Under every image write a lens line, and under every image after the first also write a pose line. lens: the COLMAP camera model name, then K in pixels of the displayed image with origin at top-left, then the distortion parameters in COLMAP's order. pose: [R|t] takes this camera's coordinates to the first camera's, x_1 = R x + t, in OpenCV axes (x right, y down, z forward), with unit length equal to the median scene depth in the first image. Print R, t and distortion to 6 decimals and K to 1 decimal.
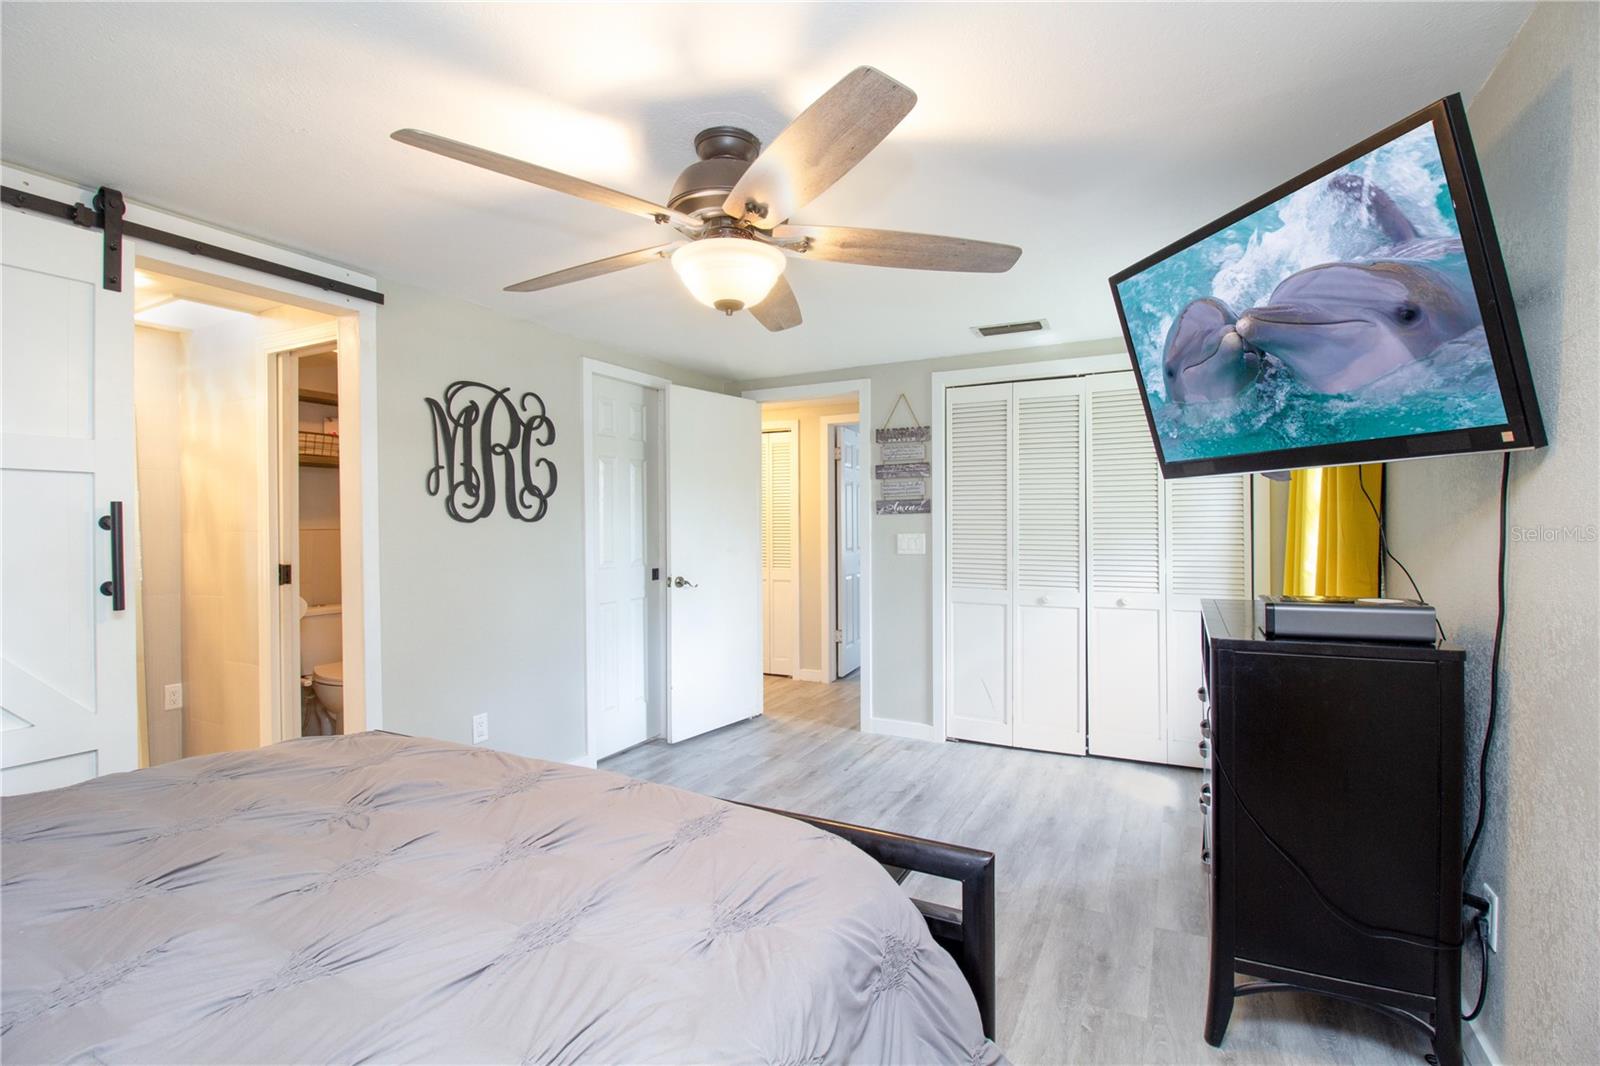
lens RADIAL K [[750.4, 0, 806.4], [0, 750.4, 527.0], [0, 0, 1]] dist [0.001609, -0.014340]
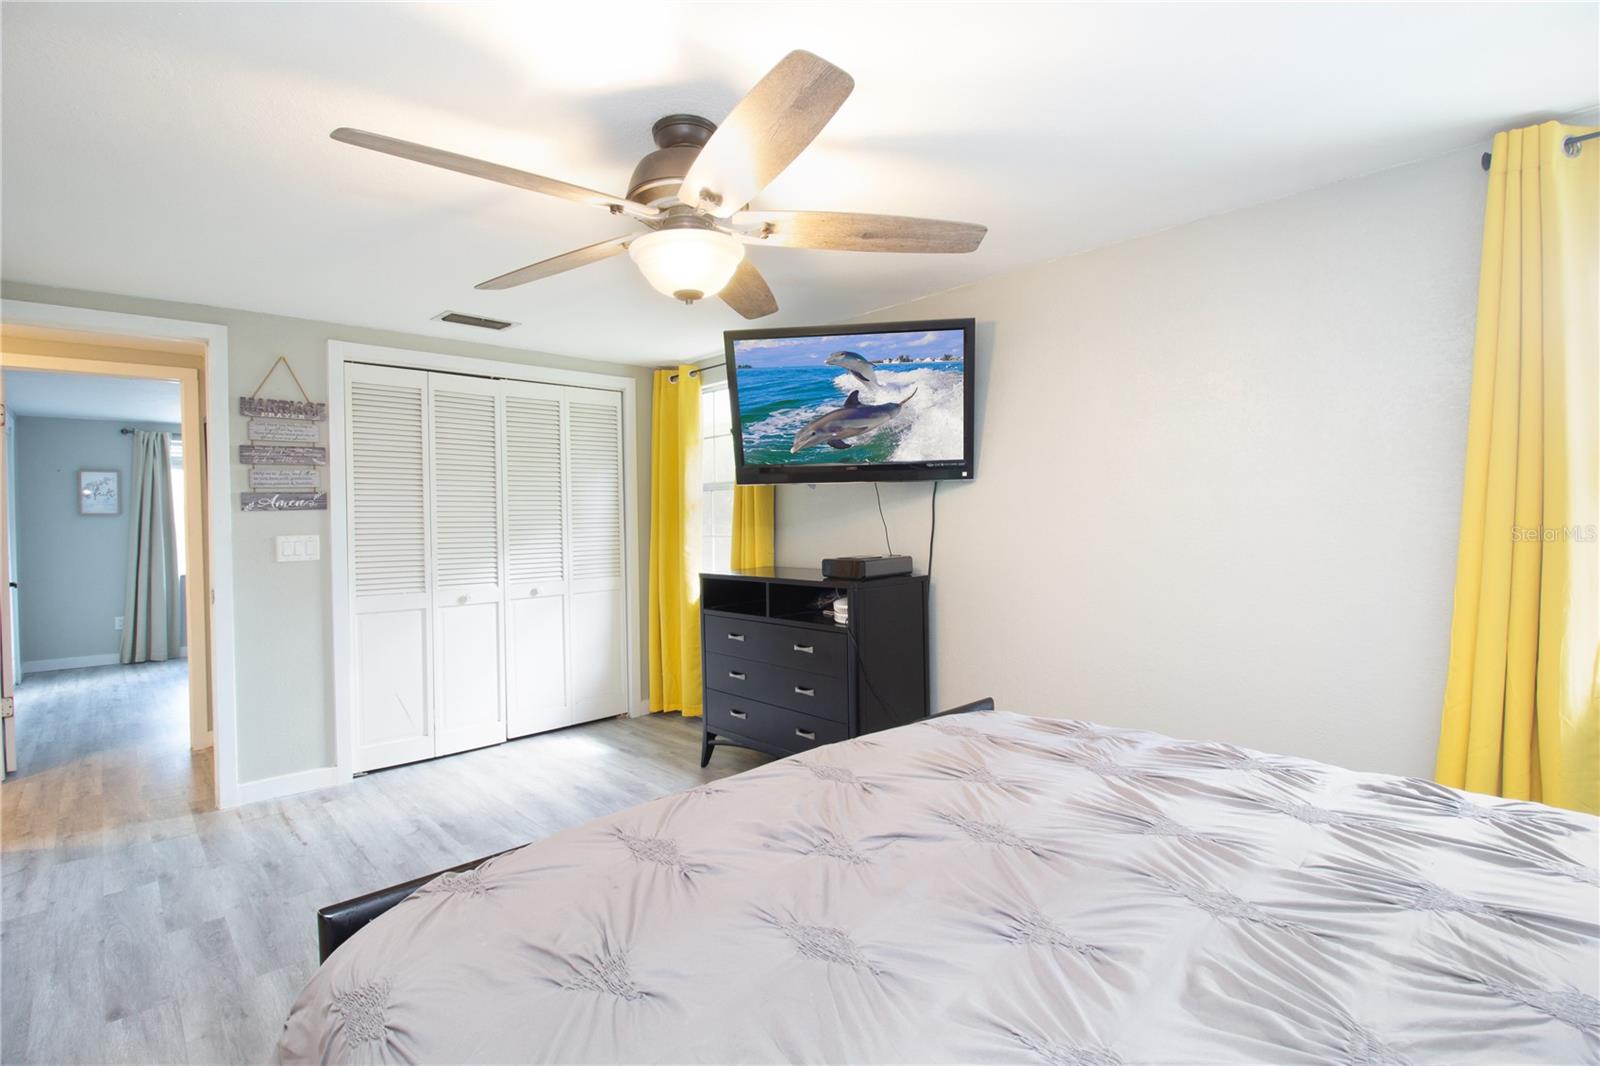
lens RADIAL K [[750.4, 0, 806.4], [0, 750.4, 527.0], [0, 0, 1]] dist [0.001609, -0.014340]
pose [[0.326112, -0.013288, 0.945238, -0.441570], [0.018421, 0.999801, 0.007700, 0.003866], [-0.945152, 0.014902, 0.326292, 0.235305]]
